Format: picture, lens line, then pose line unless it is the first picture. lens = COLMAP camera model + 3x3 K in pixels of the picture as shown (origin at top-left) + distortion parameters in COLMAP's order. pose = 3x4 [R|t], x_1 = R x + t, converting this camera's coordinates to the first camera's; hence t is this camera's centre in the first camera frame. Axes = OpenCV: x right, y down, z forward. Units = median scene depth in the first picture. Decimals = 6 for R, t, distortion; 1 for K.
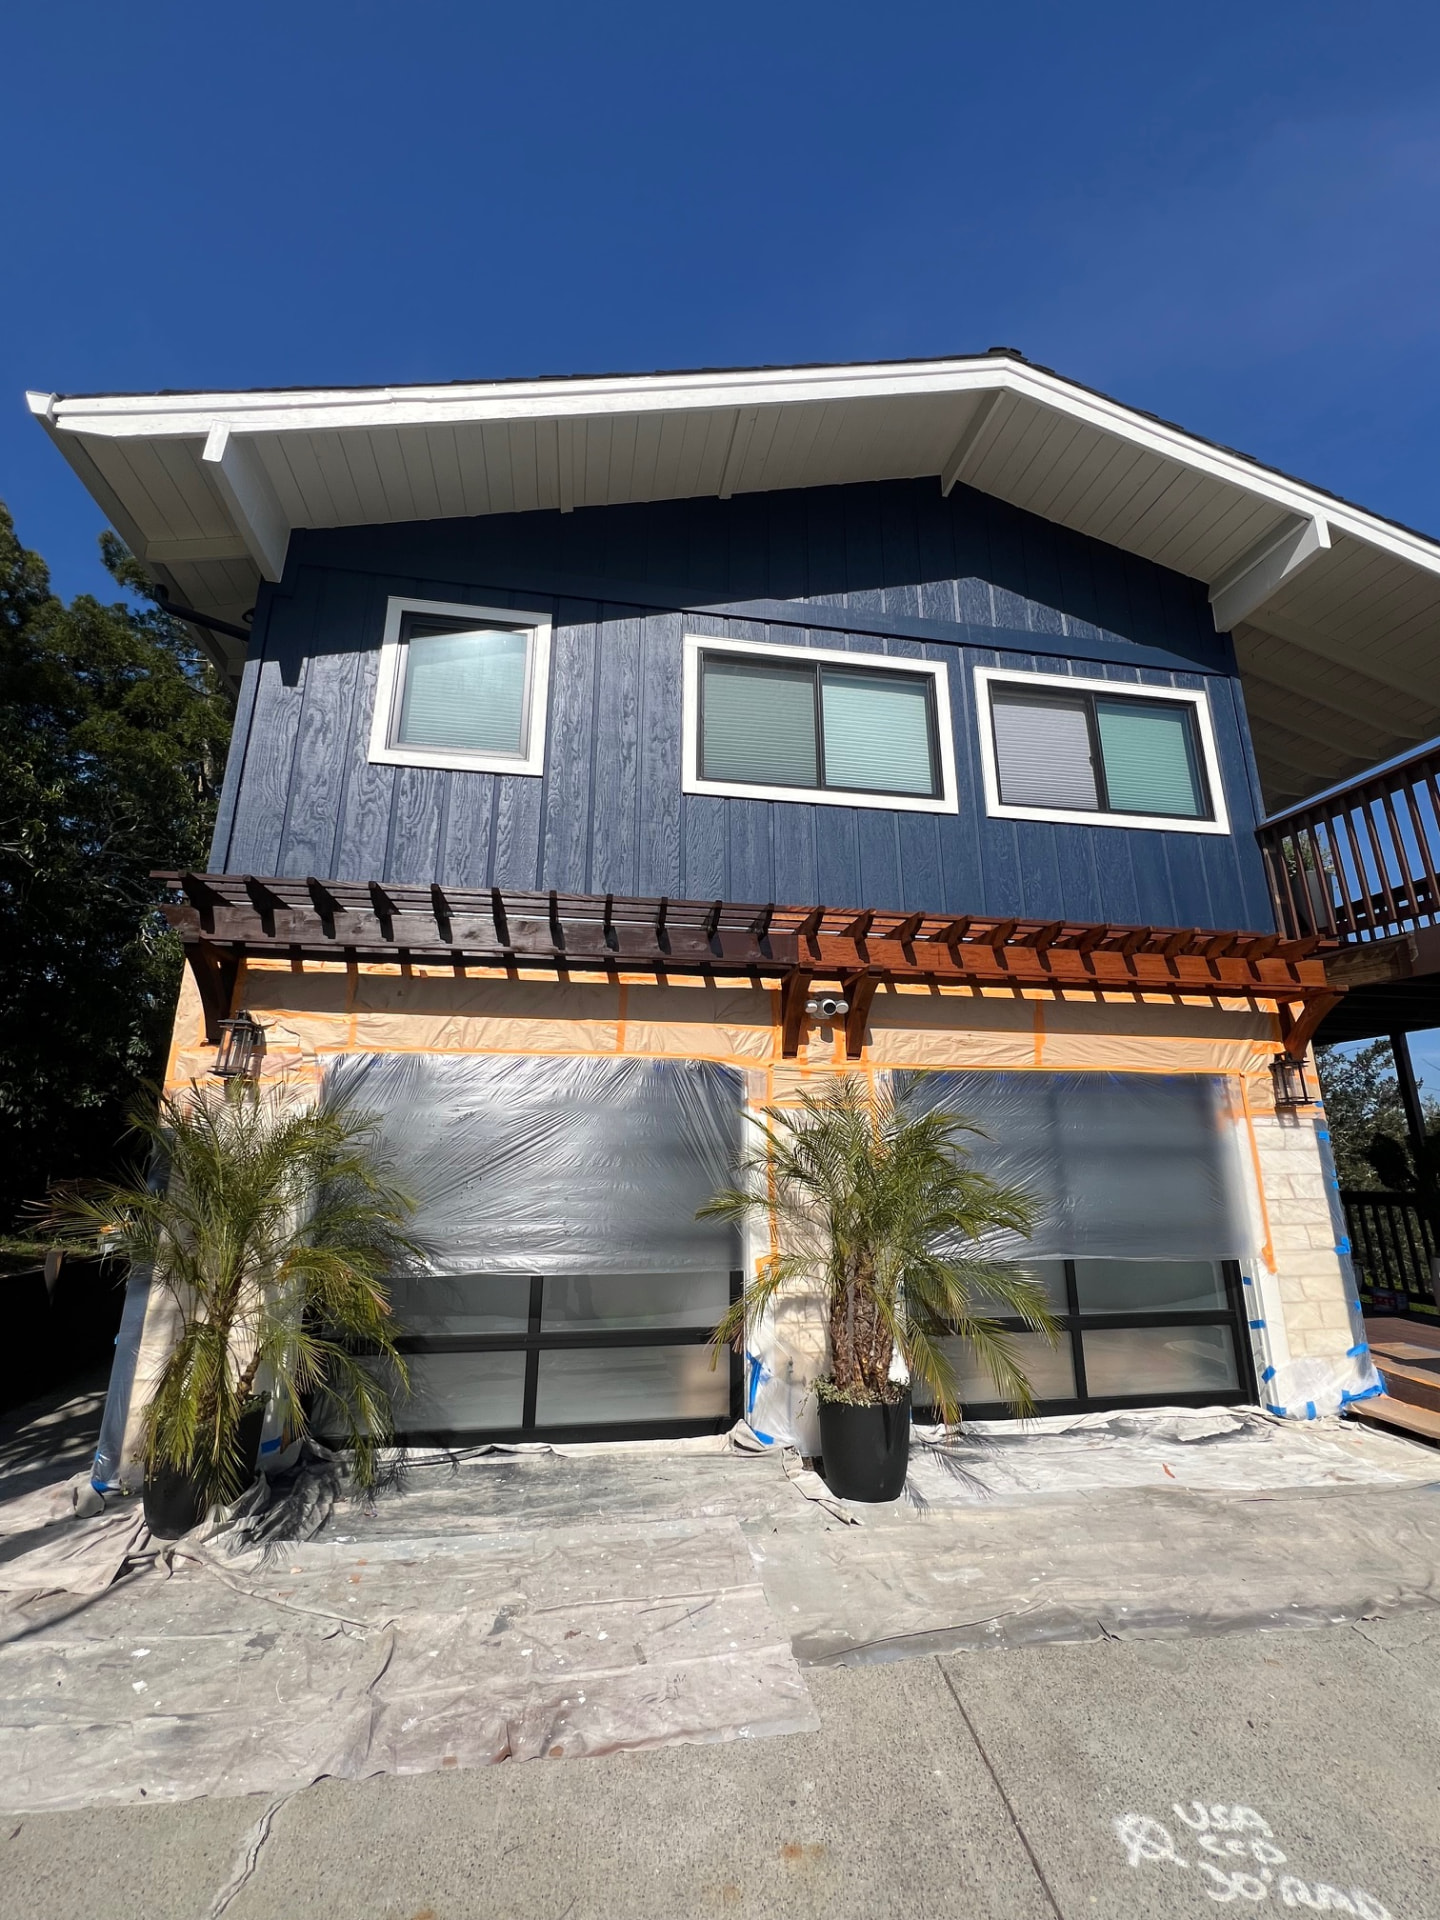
lens RADIAL K [[778.2, 0, 720.0], [0, 778.2, 960.0], [0, 0, 1]] dist [-0.002475, -0.000231]
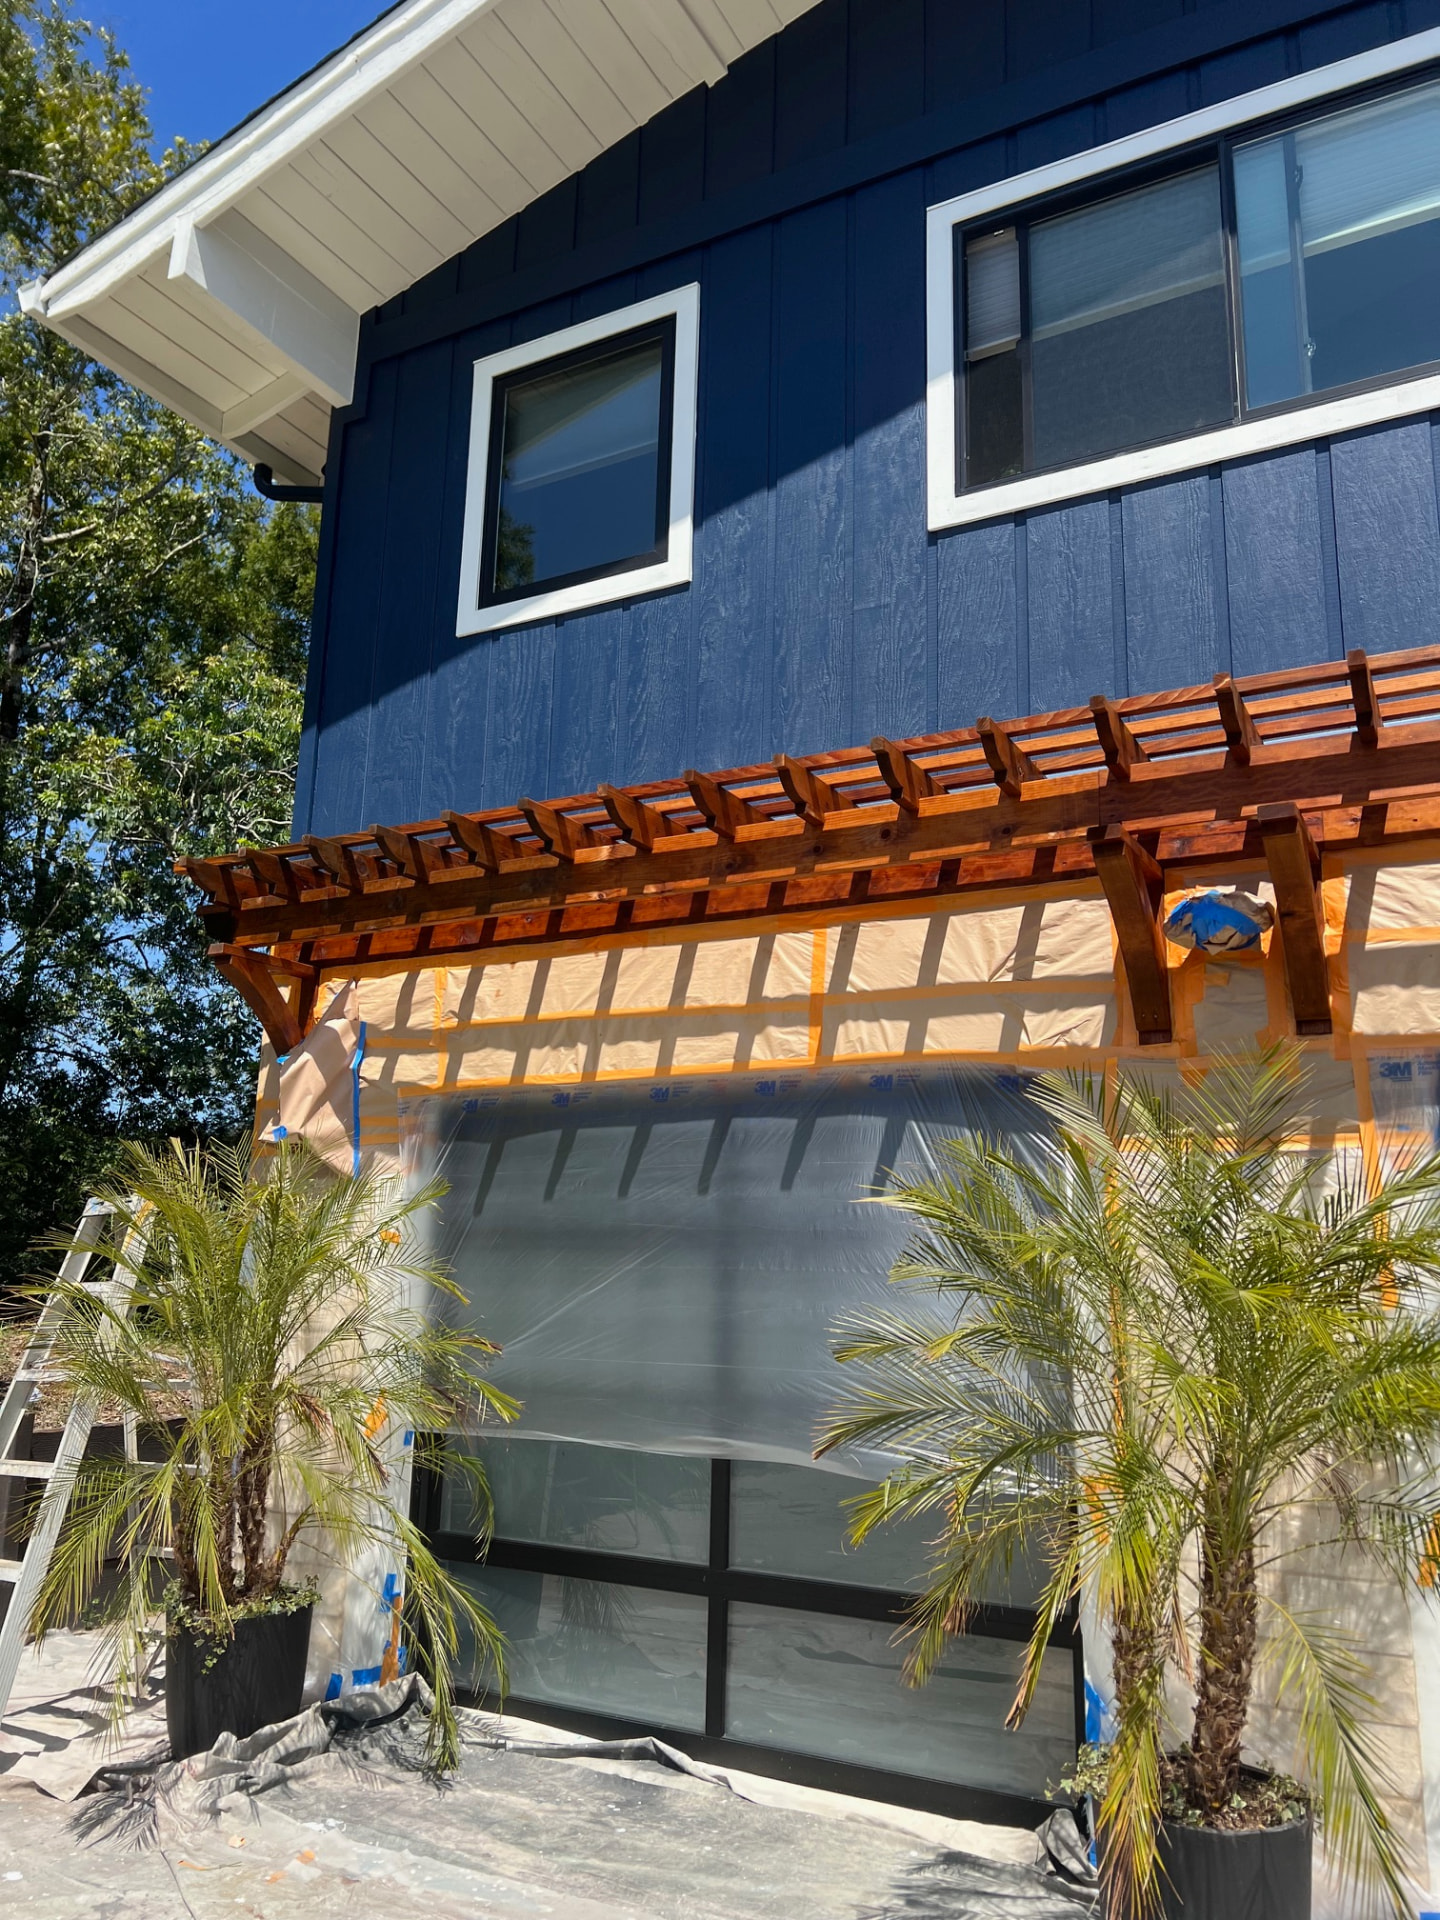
lens RADIAL K [[1447.2, 0, 720.0], [0, 1447.2, 960.0], [0, 0, 1]] dist [0.057515, -0.082769]
pose [[0.780561, -0.122769, -0.612905, 0.506272], [0.138176, 0.990155, -0.022361, 0.076584], [0.609616, -0.067234, 0.789840, 0.221562]]
